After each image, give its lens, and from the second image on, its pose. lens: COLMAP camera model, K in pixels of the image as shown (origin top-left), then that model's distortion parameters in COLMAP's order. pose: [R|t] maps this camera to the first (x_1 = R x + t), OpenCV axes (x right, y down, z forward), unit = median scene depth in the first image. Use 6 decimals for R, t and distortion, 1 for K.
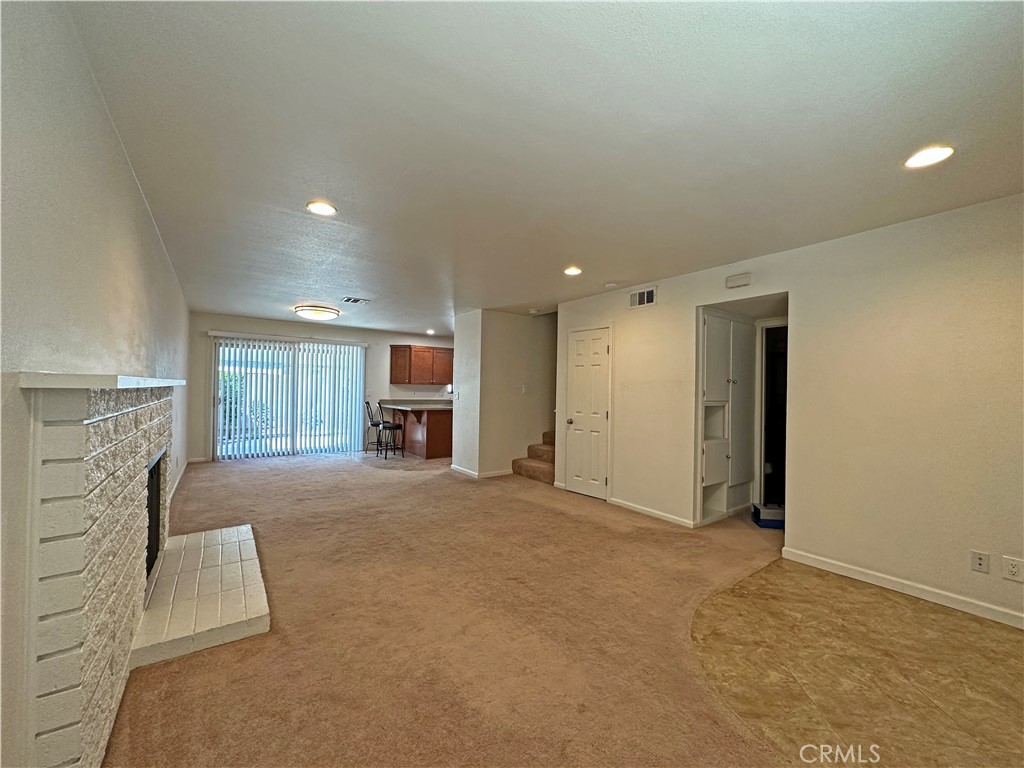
lens RADIAL K [[407.4, 0, 514.1], [0, 407.4, 384.5], [0, 0, 1]] dist [0.000347, -0.000010]
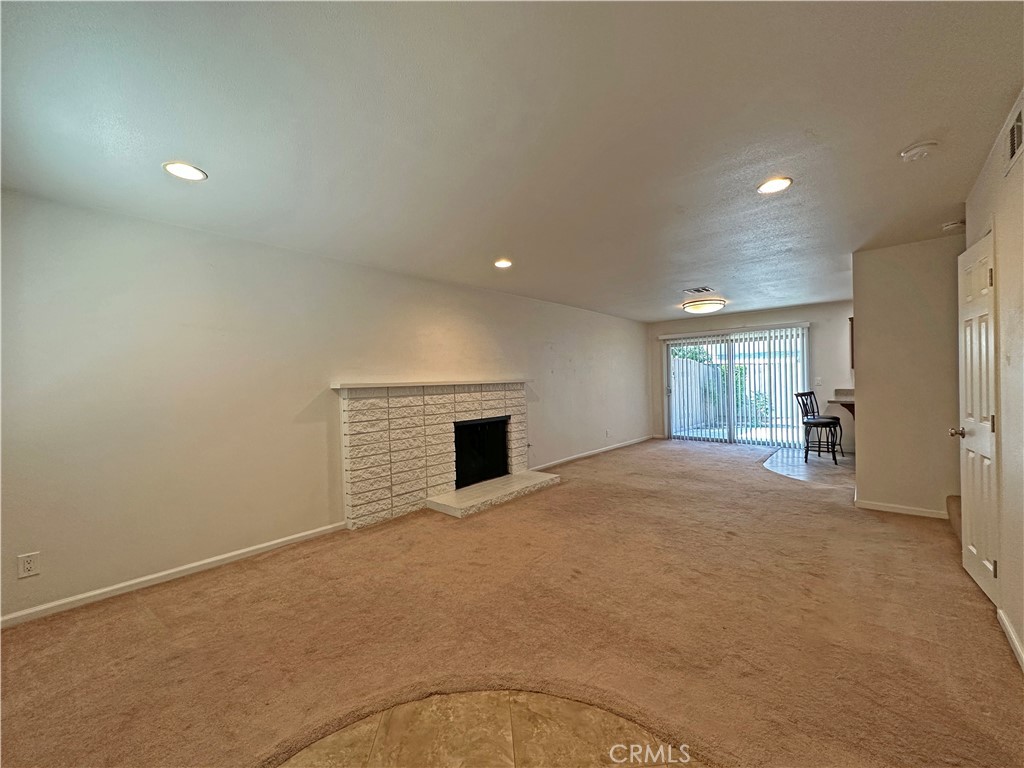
lens RADIAL K [[407.4, 0, 514.1], [0, 407.4, 384.5], [0, 0, 1]] dist [0.000347, -0.000010]
pose [[0.215358, -0.014673, -0.976425, 0.334045], [0.040519, 0.999160, -0.006078, 0.007692], [0.975694, -0.038254, 0.215772, 0.232212]]
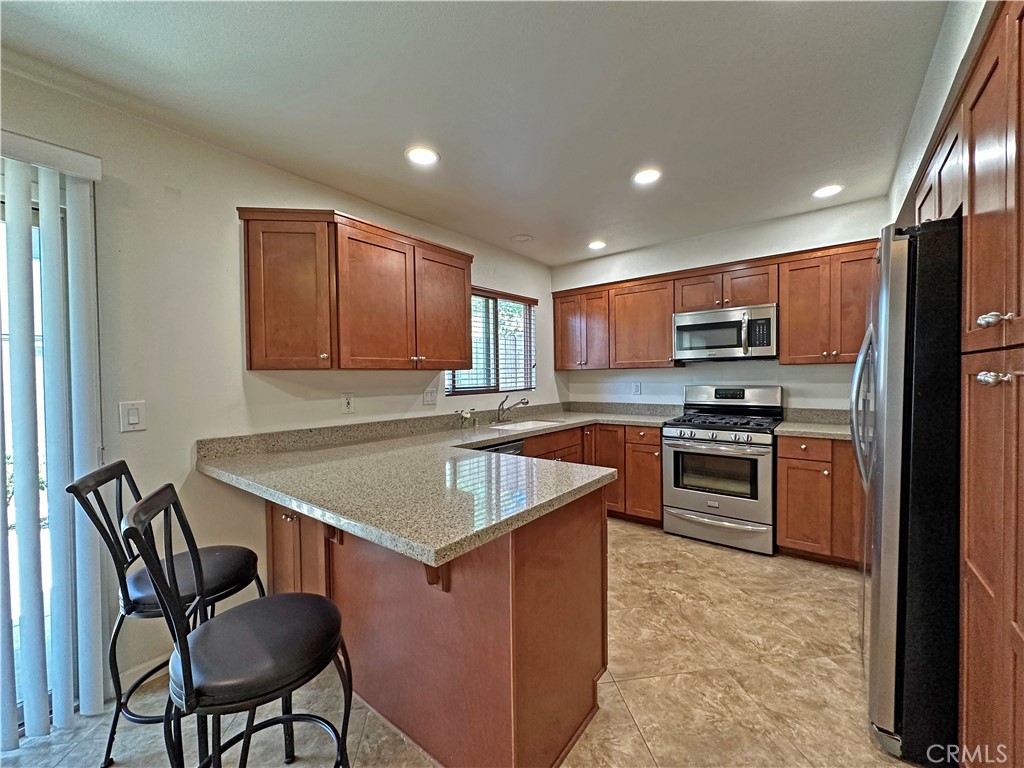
lens RADIAL K [[419.7, 0, 512.0], [0, 419.7, 384.0], [0, 0, 1]] dist [0.001824, 0.000158]
pose [[0.954293, -0.036118, 0.296683, -0.246011], [0.027080, 0.999037, 0.034519, 0.001955], [-0.297645, -0.024907, 0.954352, 0.773050]]
